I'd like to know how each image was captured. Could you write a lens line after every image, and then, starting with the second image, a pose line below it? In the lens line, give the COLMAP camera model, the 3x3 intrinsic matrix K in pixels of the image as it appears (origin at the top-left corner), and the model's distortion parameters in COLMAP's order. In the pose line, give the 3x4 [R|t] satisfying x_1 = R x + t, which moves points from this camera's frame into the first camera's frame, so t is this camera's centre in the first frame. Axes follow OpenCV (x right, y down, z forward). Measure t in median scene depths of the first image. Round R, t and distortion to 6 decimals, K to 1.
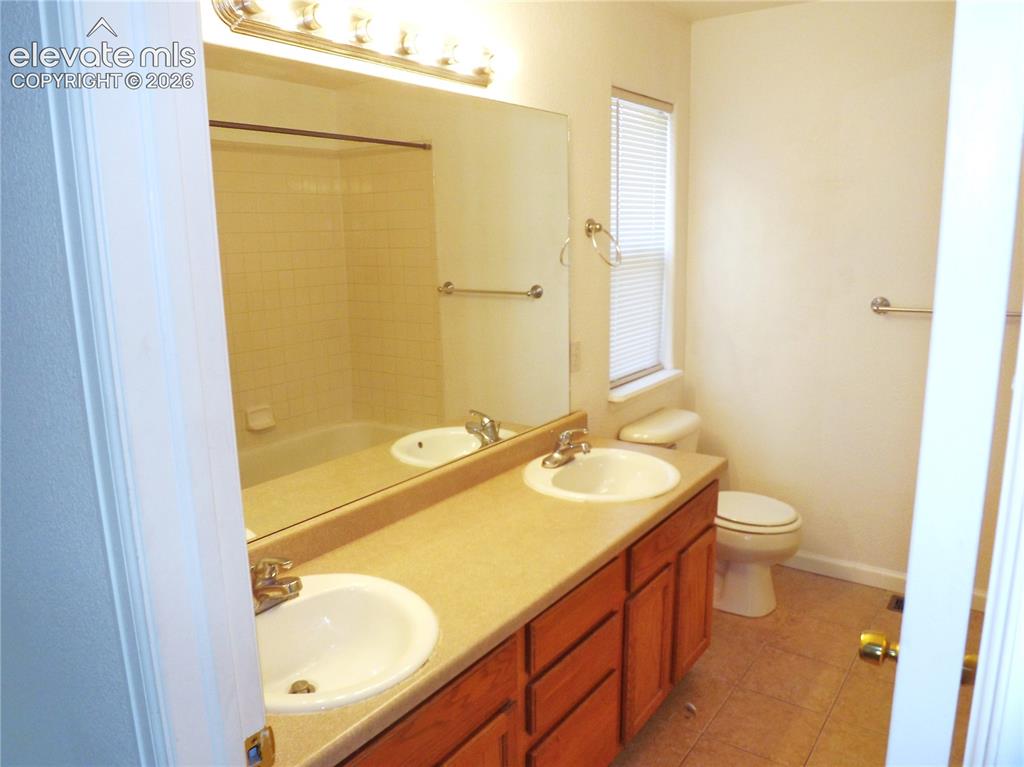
lens RADIAL K [[782.4, 0, 512.0], [0, 782.4, 383.5], [0, 0, 1]] dist [-0.043787, -0.001302]
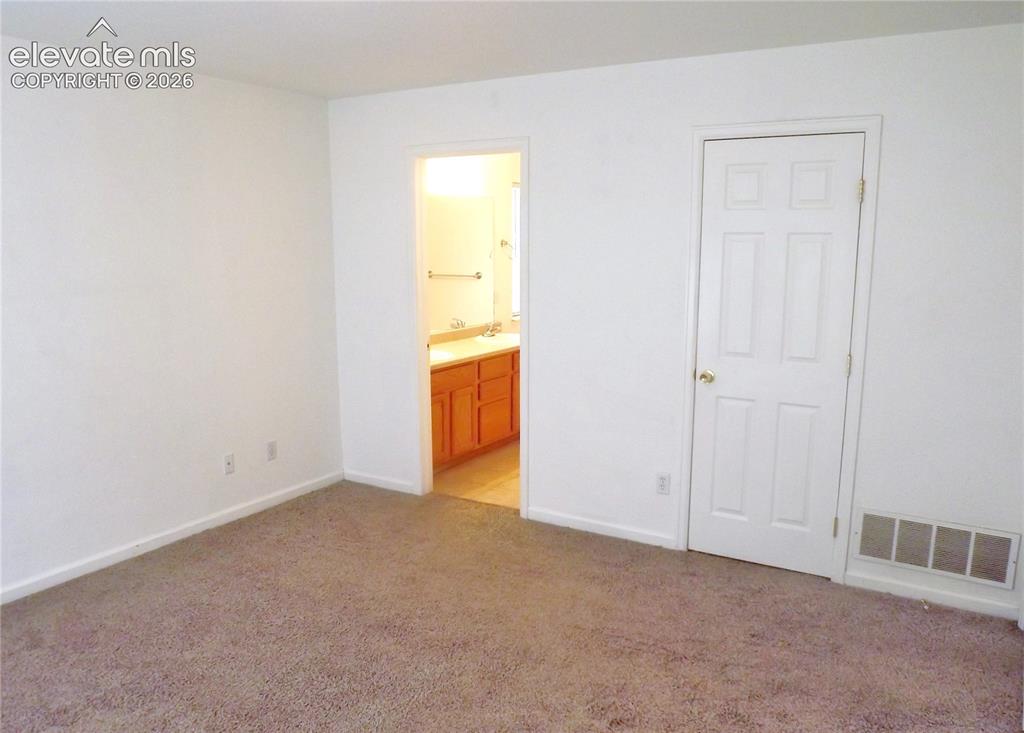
lens RADIAL K [[790.9, 0, 512.0], [0, 790.9, 366.5], [0, 0, 1]] dist [-0.008320, -0.007132]
pose [[0.996251, 0.007164, 0.086218, -0.077004], [-0.003946, 0.999291, -0.037439, 0.265265], [-0.086425, 0.036959, 0.995573, -1.387278]]
